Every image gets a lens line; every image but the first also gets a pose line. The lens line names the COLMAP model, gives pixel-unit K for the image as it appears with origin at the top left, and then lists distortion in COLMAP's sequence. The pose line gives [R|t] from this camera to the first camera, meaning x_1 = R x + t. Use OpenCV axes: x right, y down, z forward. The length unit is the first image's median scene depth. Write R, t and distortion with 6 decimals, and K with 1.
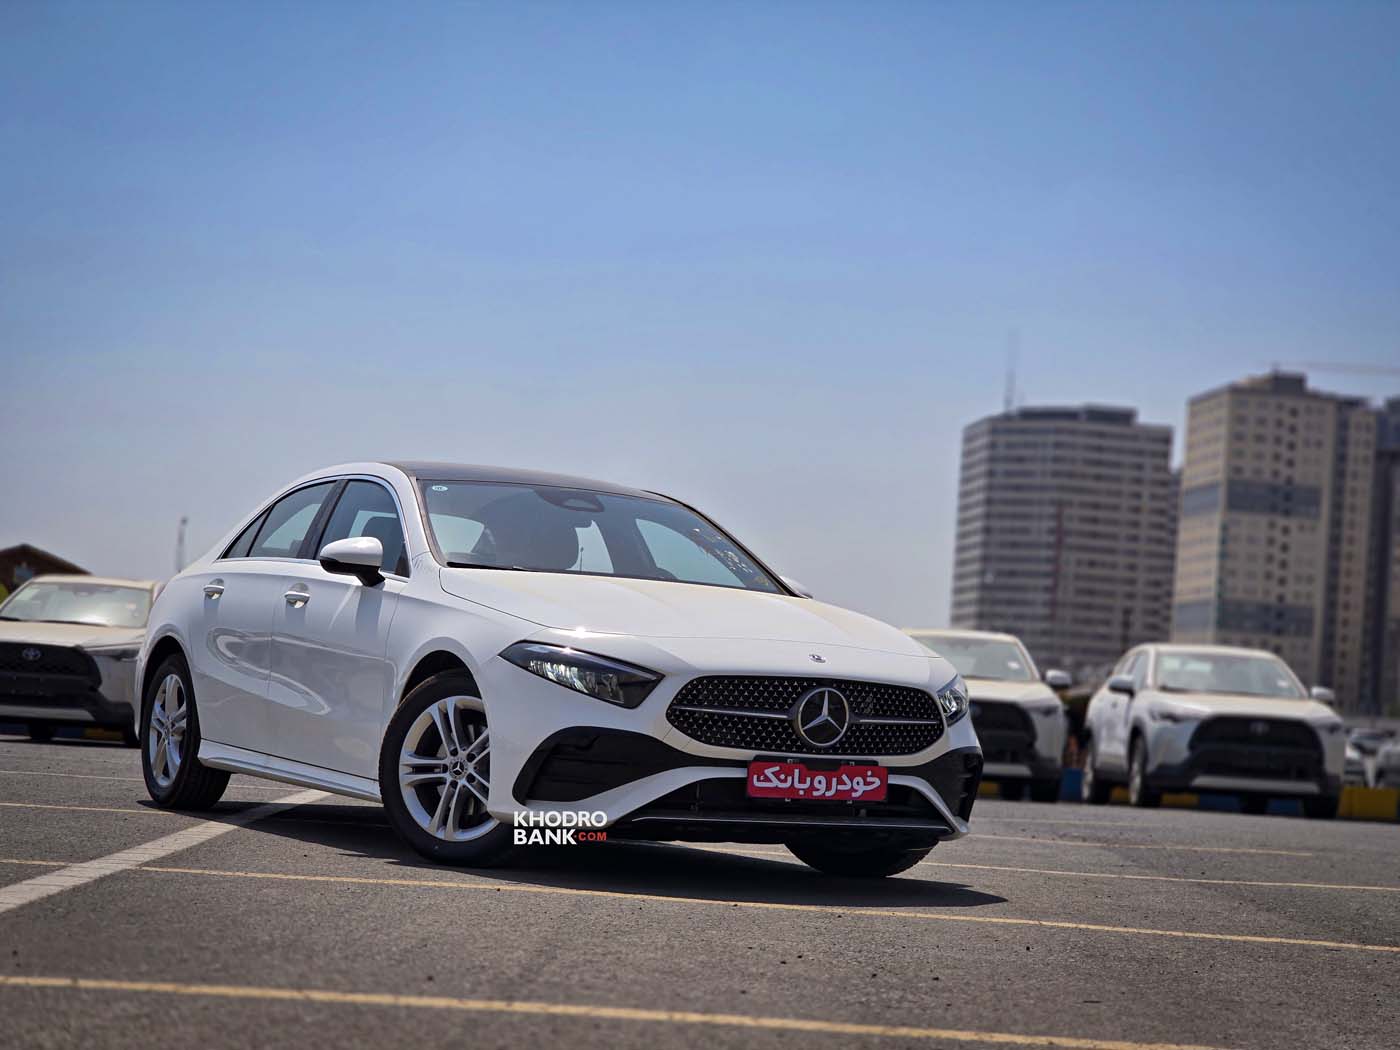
lens RADIAL K [[2753.2, 0, 708.9], [0, 2753.2, 531.3], [0, 0, 1]] dist [-0.158534, 0.000000]
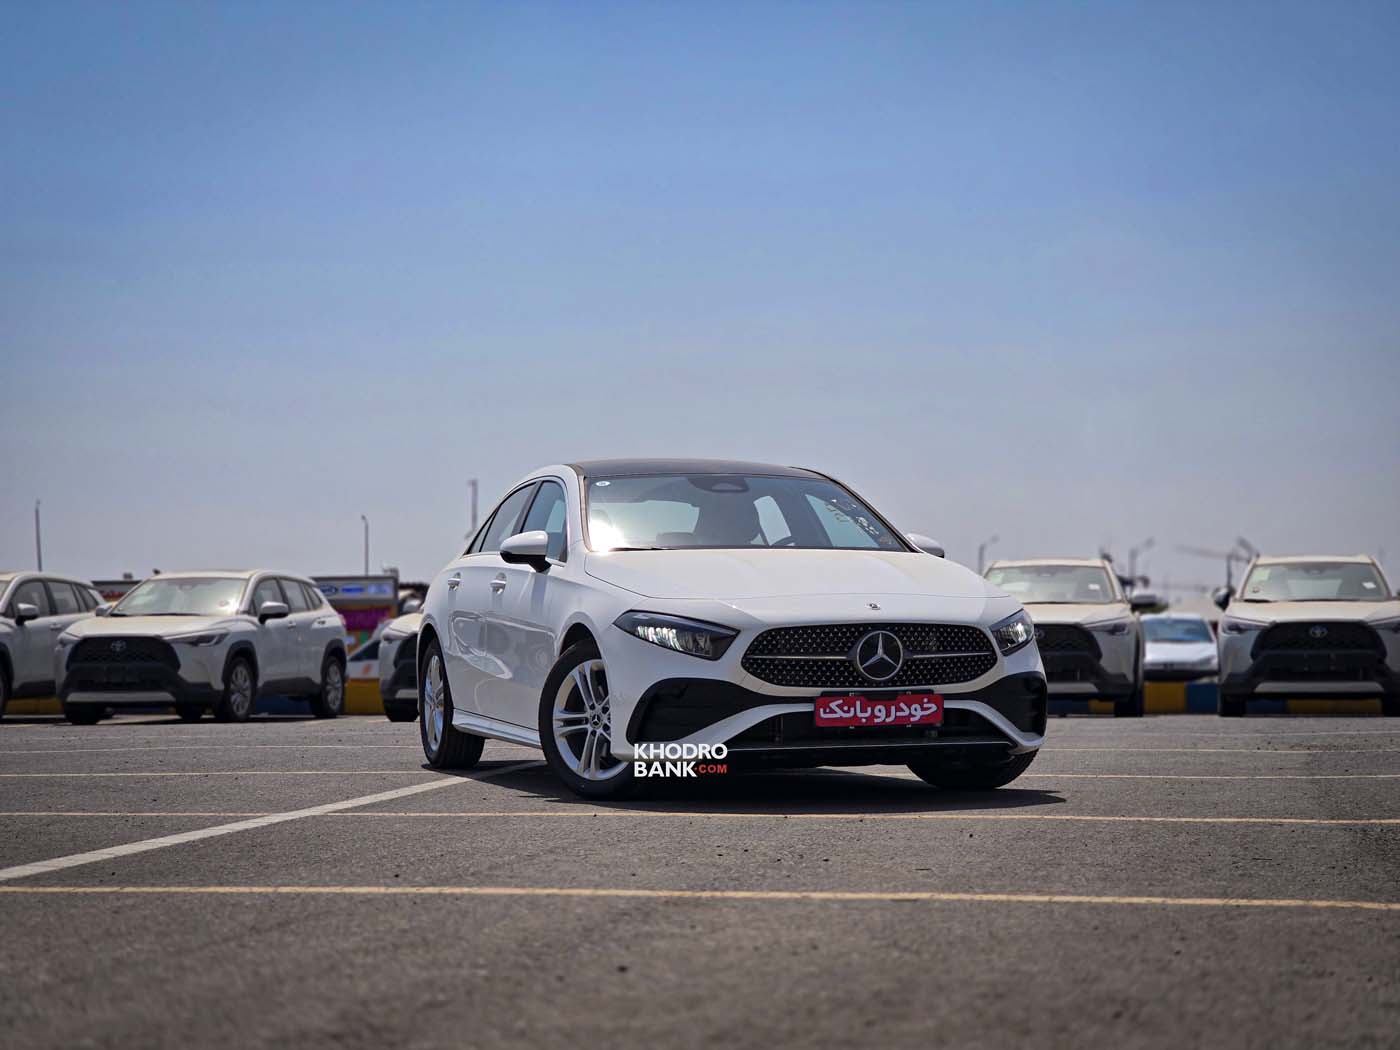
lens RADIAL K [[2753.2, 0, 706.5], [0, 2753.2, 522.4], [0, 0, 1]] dist [-0.158534, 0.000000]
pose [[0.979094, -0.078726, -0.187555, 0.192991], [0.081193, 0.996683, 0.005492, -0.002422], [0.186501, -0.020606, 0.982239, -0.176452]]
